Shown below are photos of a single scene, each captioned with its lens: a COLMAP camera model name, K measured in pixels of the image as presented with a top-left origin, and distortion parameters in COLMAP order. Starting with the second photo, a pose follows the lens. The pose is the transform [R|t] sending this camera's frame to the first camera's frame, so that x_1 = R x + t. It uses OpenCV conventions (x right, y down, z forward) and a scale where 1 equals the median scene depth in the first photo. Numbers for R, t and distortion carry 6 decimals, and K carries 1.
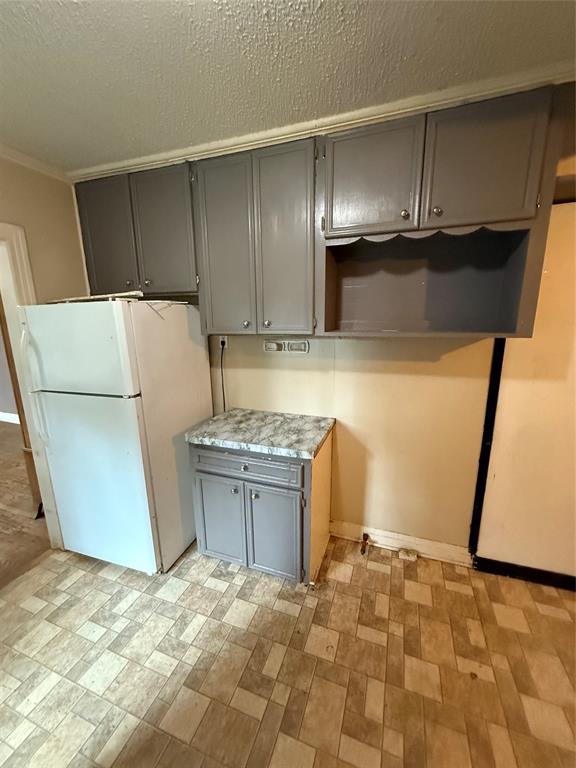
lens RADIAL K [[307.6, 0, 287.2], [0, 307.6, 383.2], [0, 0, 1]] dist [0.000280, 0.000867]
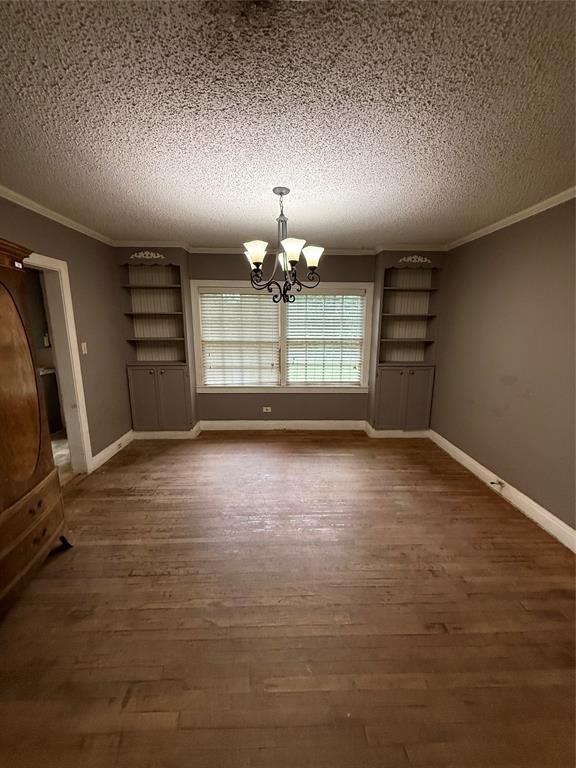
lens RADIAL K [[307.6, 0, 290.0], [0, 307.6, 384.7], [0, 0, 1]] dist [0.000280, 0.000867]
pose [[-0.930423, 0.071549, -0.359436, -1.654826], [-0.078692, 0.918880, 0.386609, -0.531752], [0.357940, 0.387994, -0.849317, 2.646692]]
